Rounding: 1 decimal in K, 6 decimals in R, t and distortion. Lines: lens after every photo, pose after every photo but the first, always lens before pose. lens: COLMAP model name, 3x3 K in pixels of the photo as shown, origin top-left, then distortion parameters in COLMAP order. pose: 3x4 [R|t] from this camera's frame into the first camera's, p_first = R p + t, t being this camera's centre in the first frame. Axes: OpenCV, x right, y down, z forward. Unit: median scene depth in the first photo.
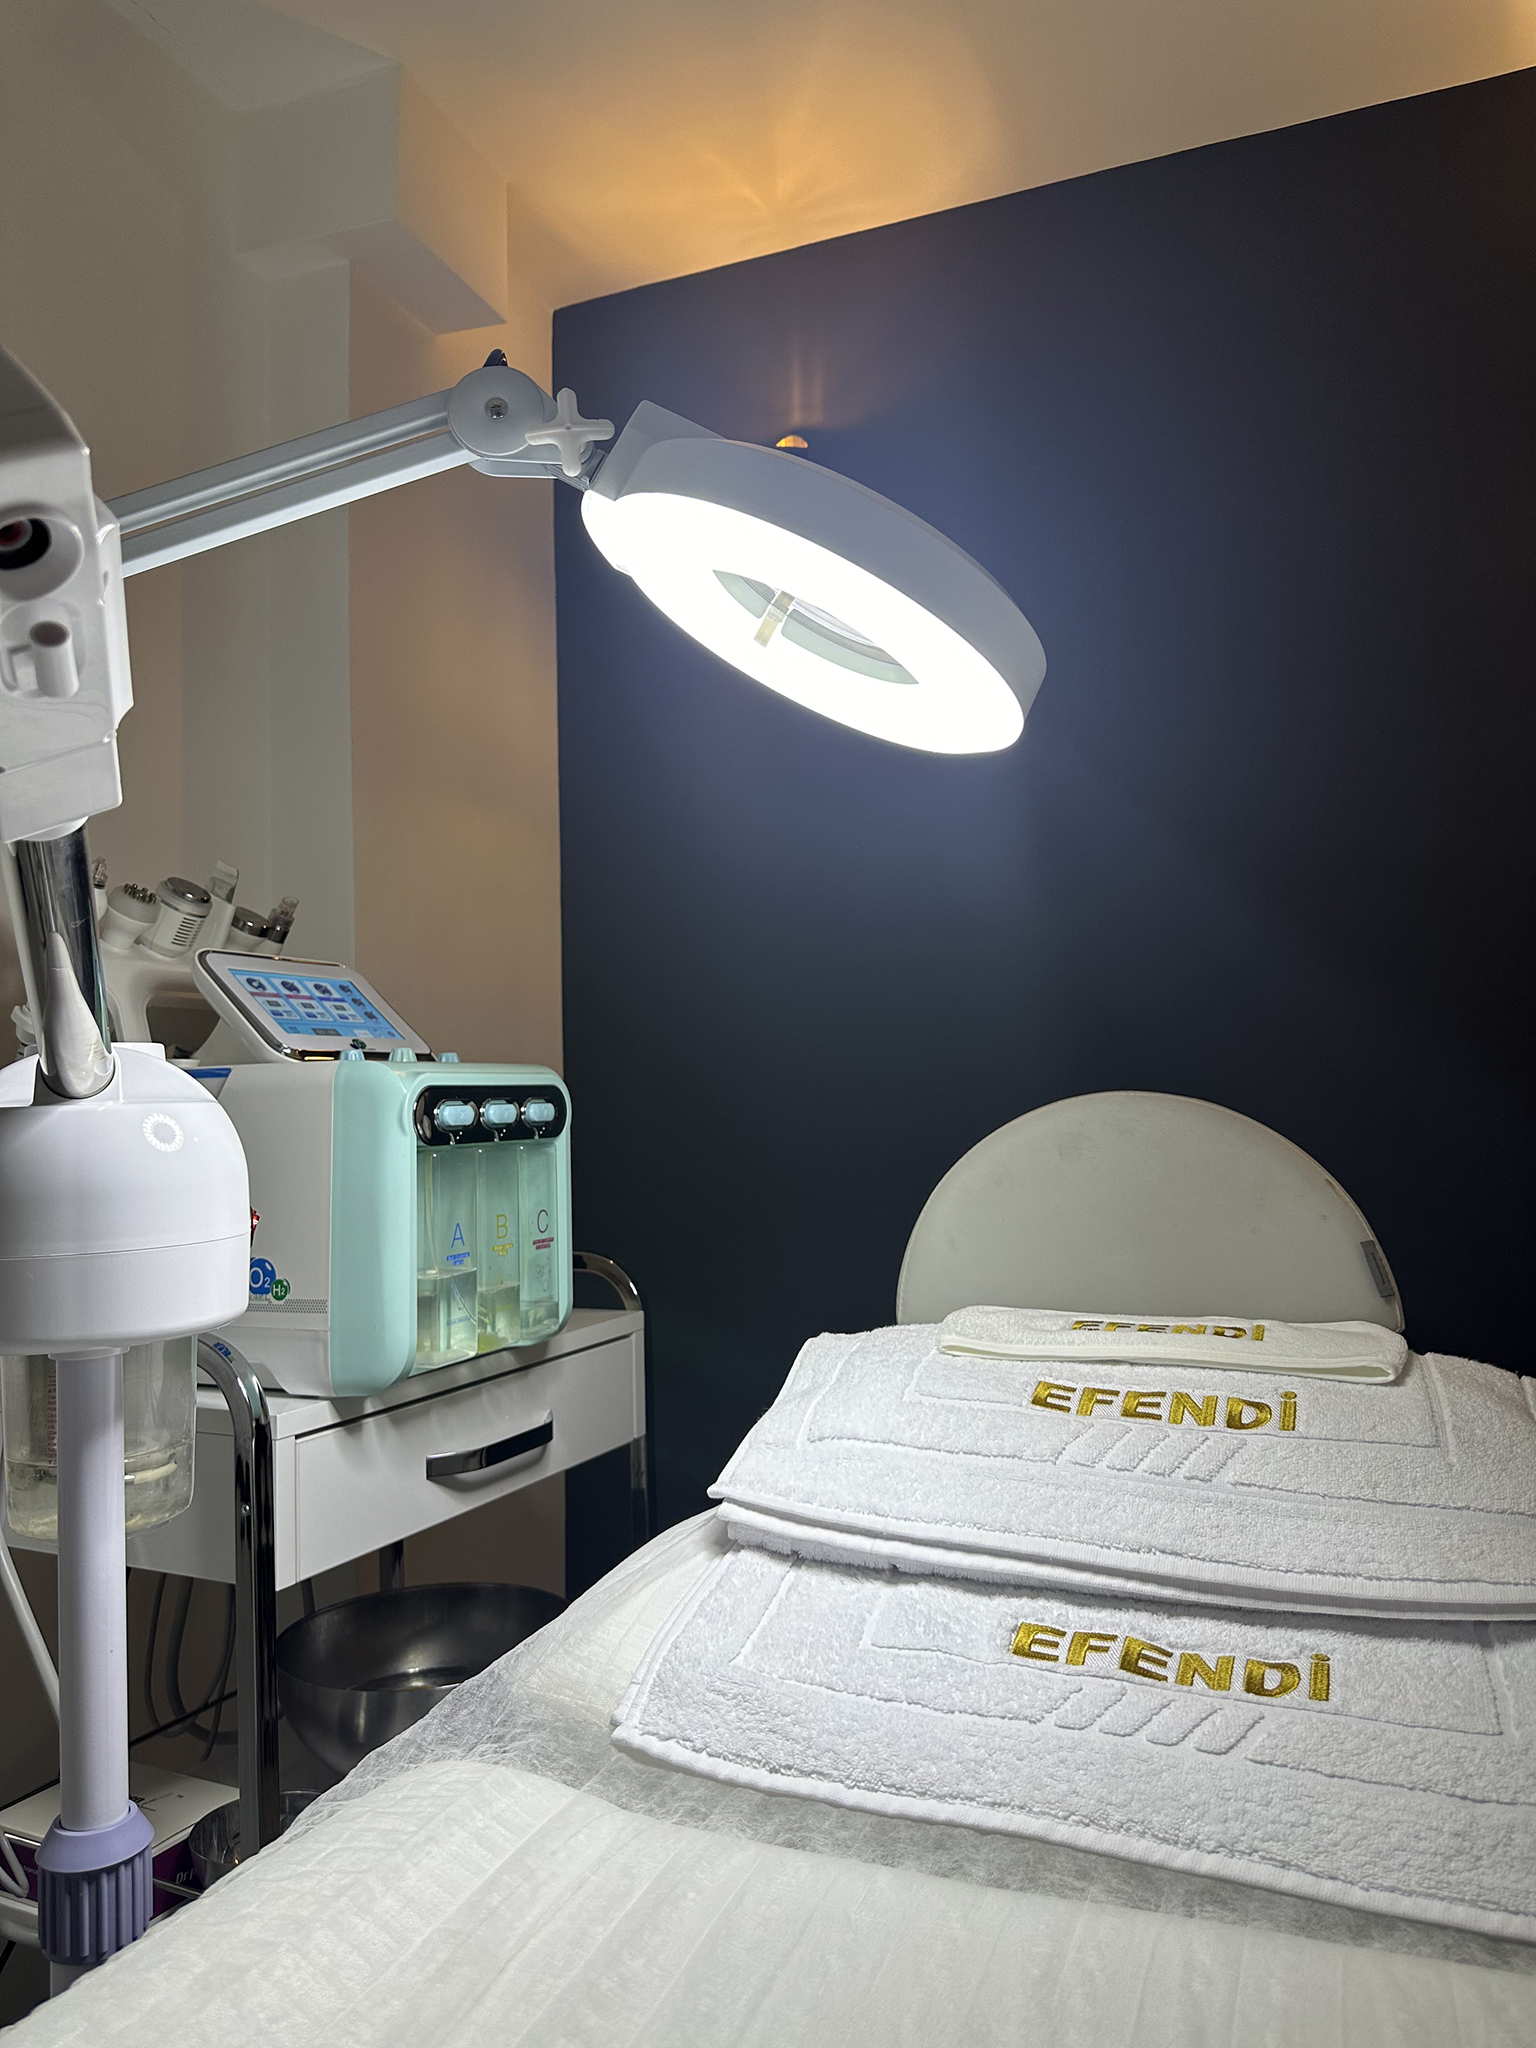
lens RADIAL K [[1490.0, 0, 824.0], [0, 1490.0, 1017.6], [0, 0, 1]] dist [0.009769, 0.000524]
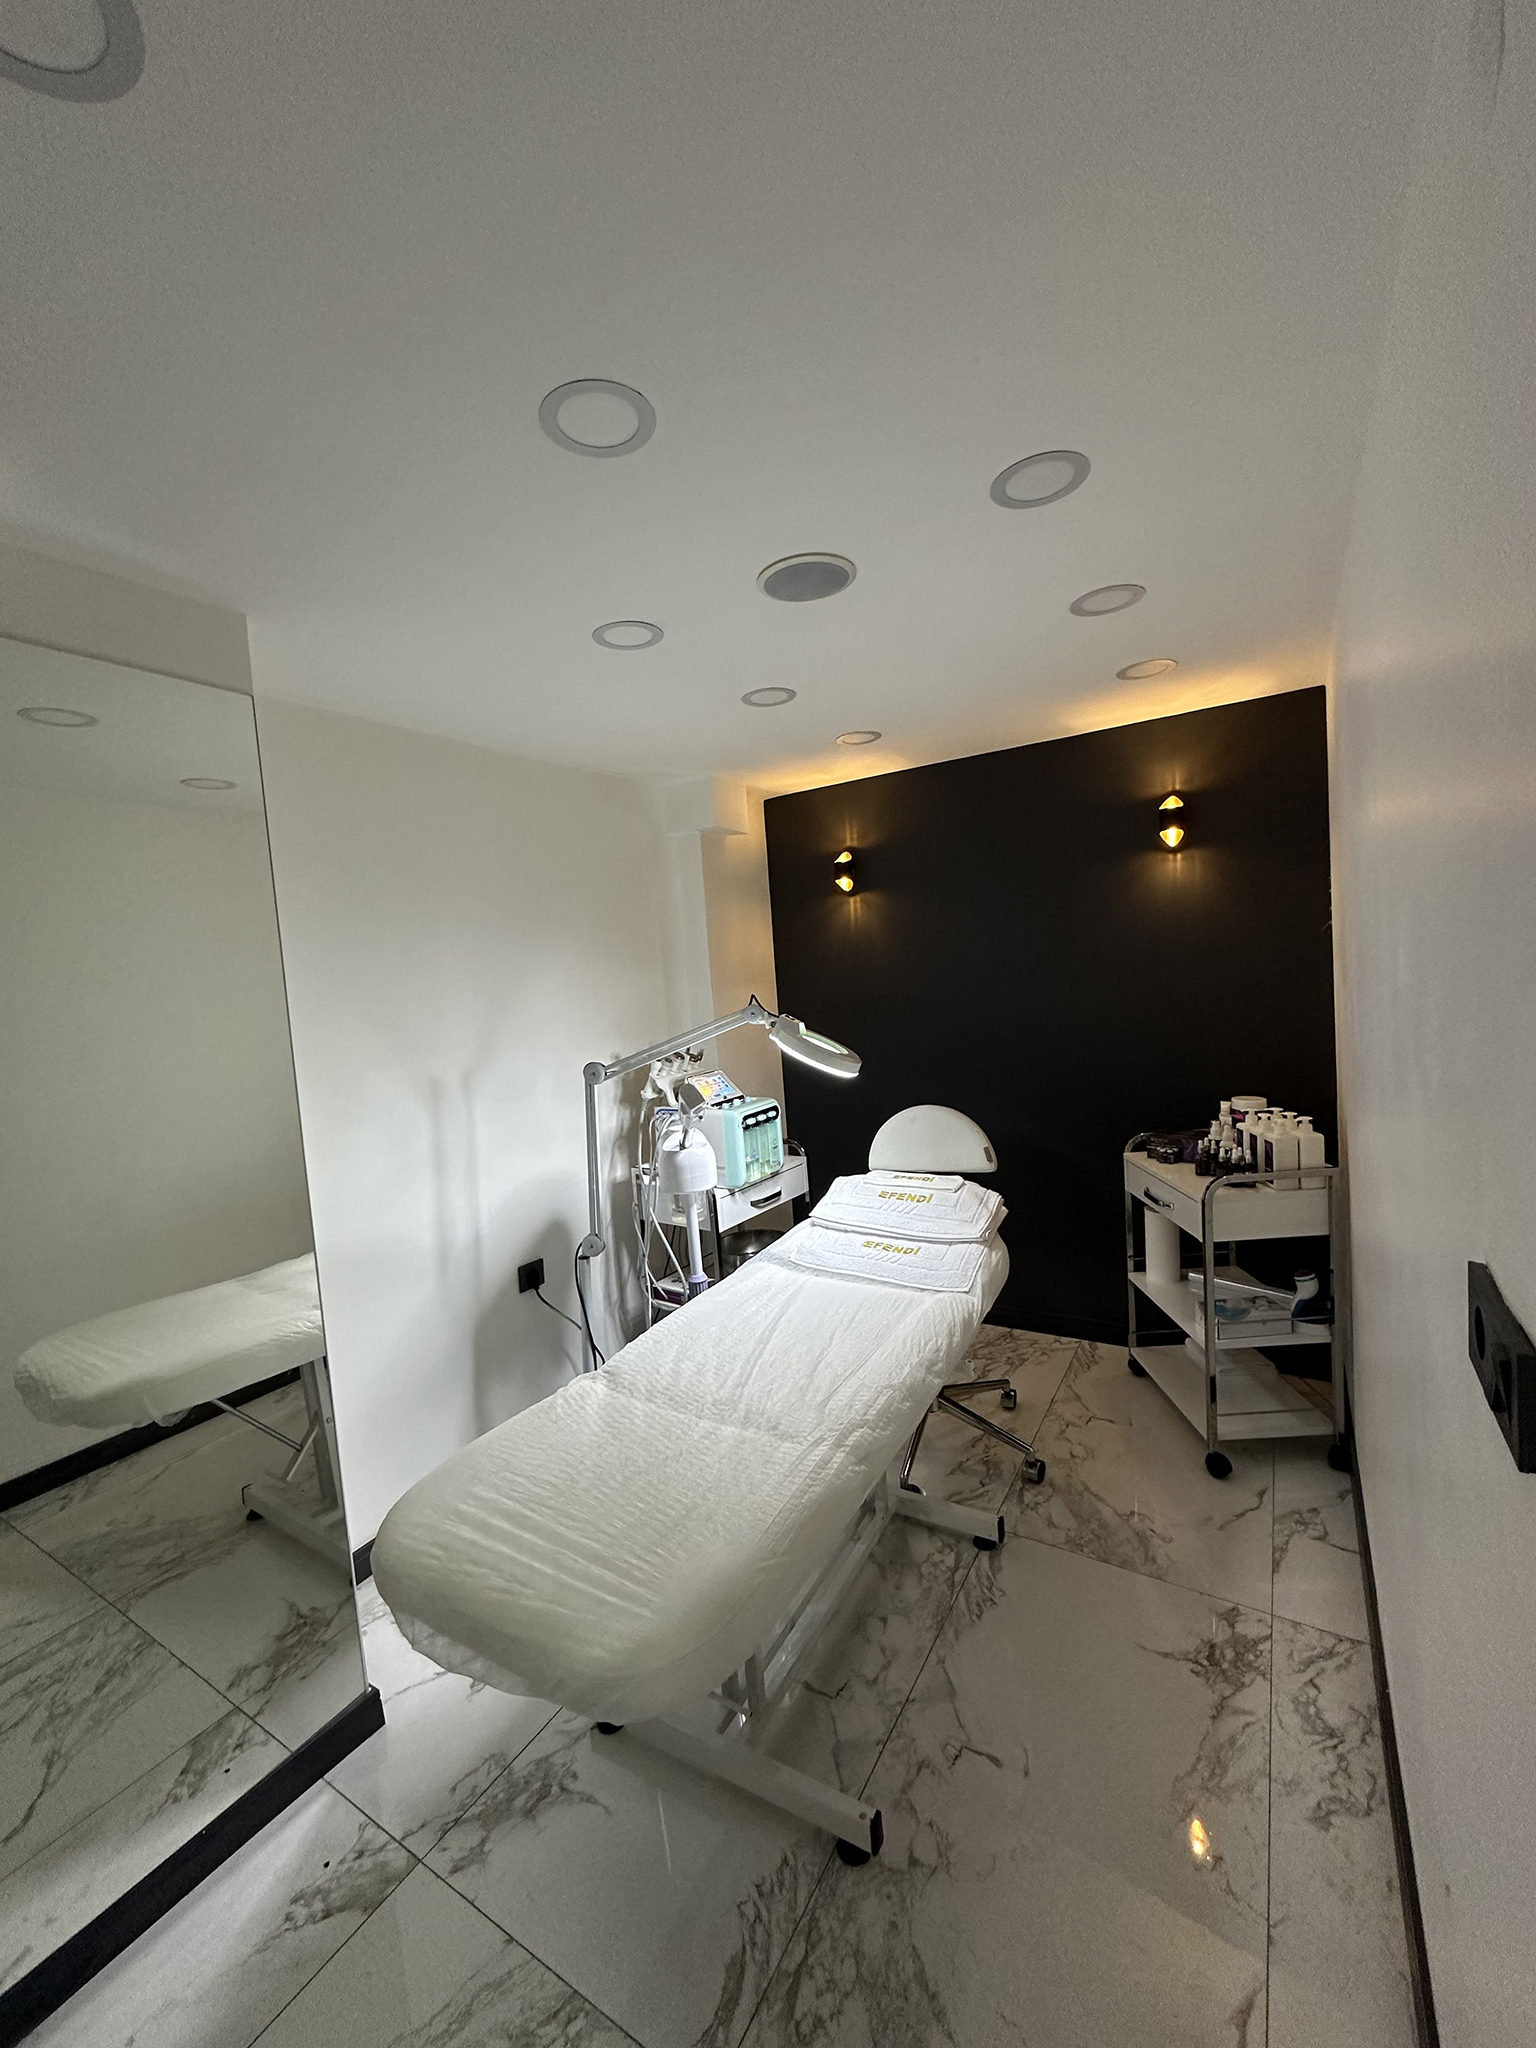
lens RADIAL K [[812.8, 0, 768.0], [0, 812.8, 1024.0], [0, 0, 1]] dist [-0.001692, 0.000045]
pose [[0.975984, -0.044835, -0.213179, 0.433142], [0.069567, 0.991498, 0.109966, -0.669999], [0.206436, -0.122156, 0.970805, -1.707135]]
